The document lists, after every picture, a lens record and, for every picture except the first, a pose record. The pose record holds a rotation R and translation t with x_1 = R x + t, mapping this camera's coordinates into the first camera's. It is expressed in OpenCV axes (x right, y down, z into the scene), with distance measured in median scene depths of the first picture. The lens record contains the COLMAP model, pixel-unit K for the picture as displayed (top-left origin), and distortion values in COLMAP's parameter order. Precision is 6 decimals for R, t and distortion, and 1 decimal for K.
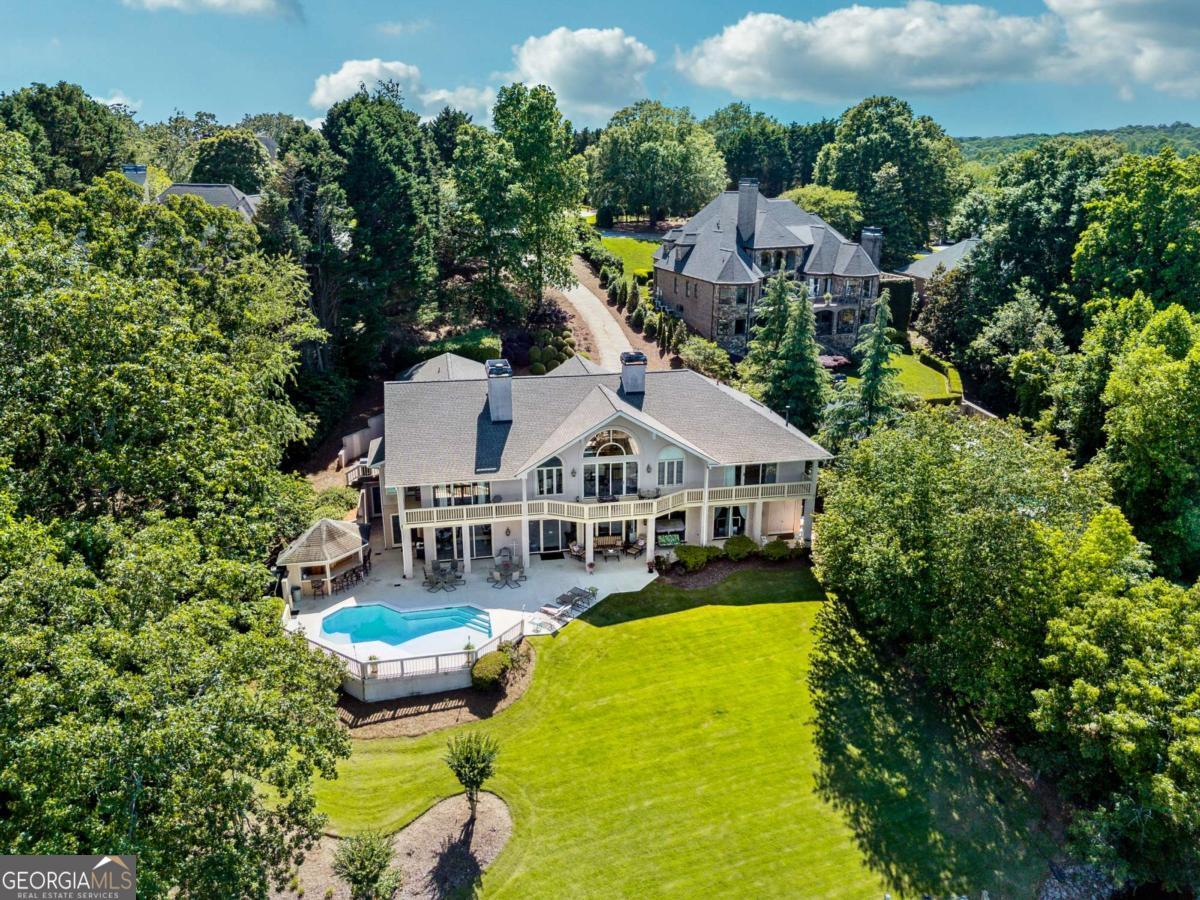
lens RADIAL K [[886.2, 0, 600.0], [0, 886.2, 450.0], [0, 0, 1]] dist [0.096851, -0.151131]
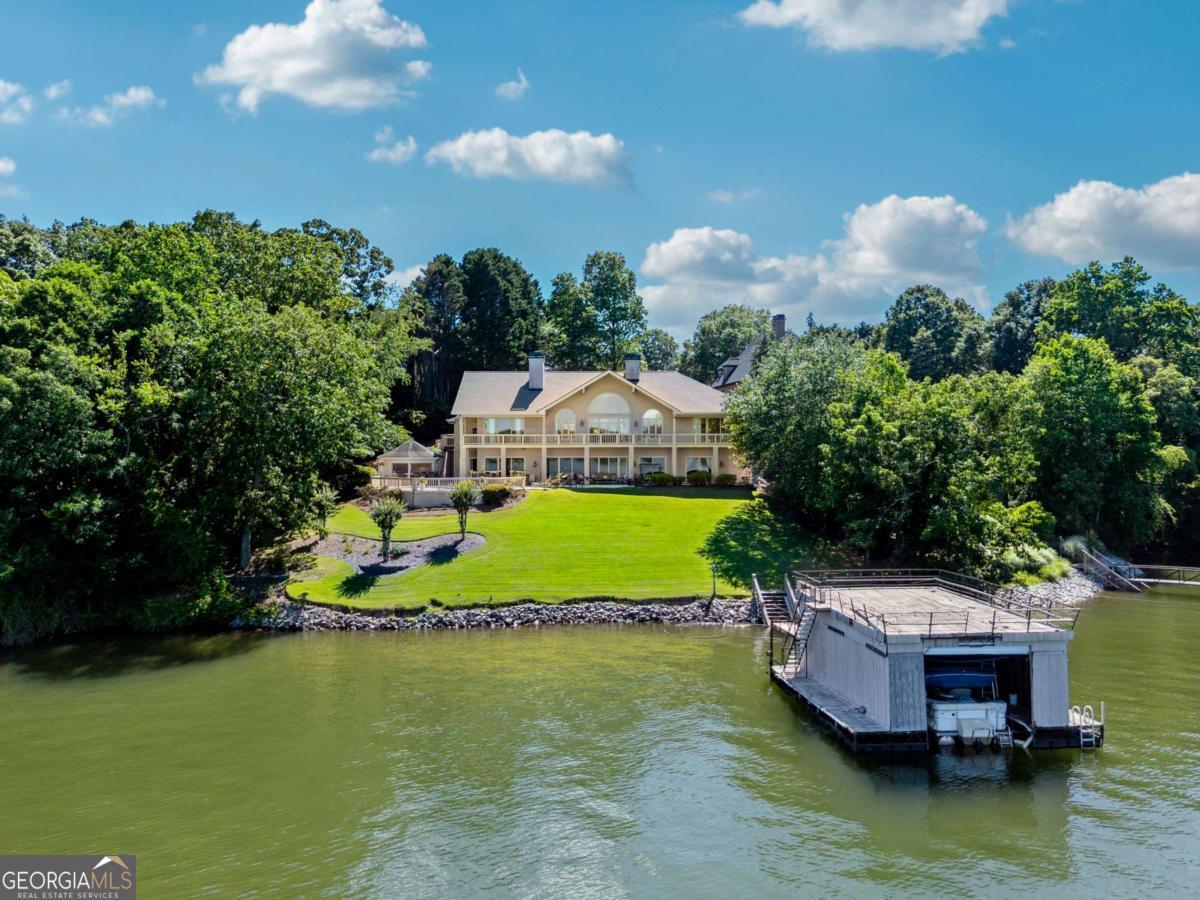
lens RADIAL K [[886.2, 0, 600.0], [0, 886.2, 450.0], [0, 0, 1]] dist [0.096851, -0.151131]
pose [[0.981381, -0.001504, -0.192065, 0.279883], [-0.060467, 0.946704, -0.316378, 0.529584], [0.182305, 0.322101, 0.928986, -0.315369]]
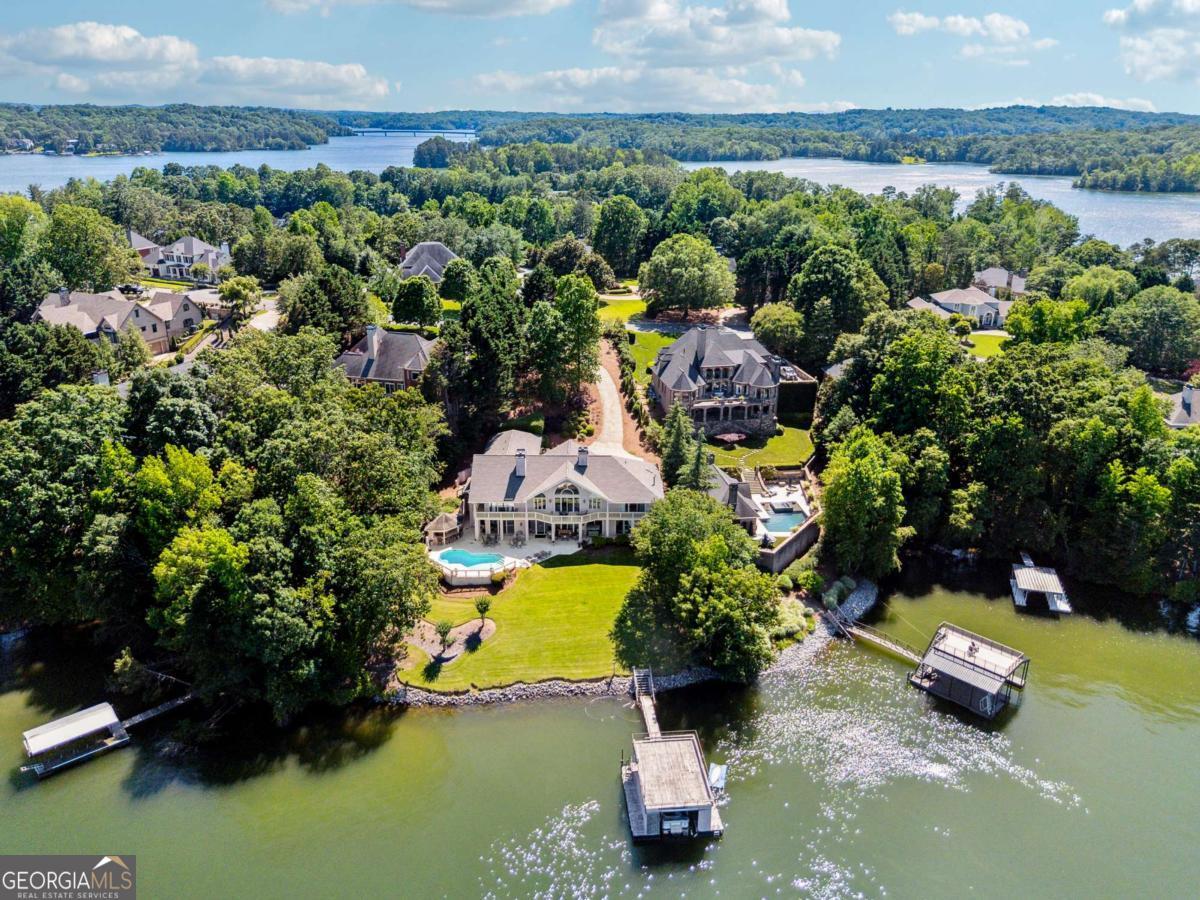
lens RADIAL K [[886.2, 0, 600.0], [0, 886.2, 450.0], [0, 0, 1]] dist [0.096851, -0.151131]
pose [[0.983468, 0.069395, -0.167255, 0.478857], [-0.064100, 0.997263, 0.036858, -0.201205], [0.169354, -0.025528, 0.985225, -1.246318]]
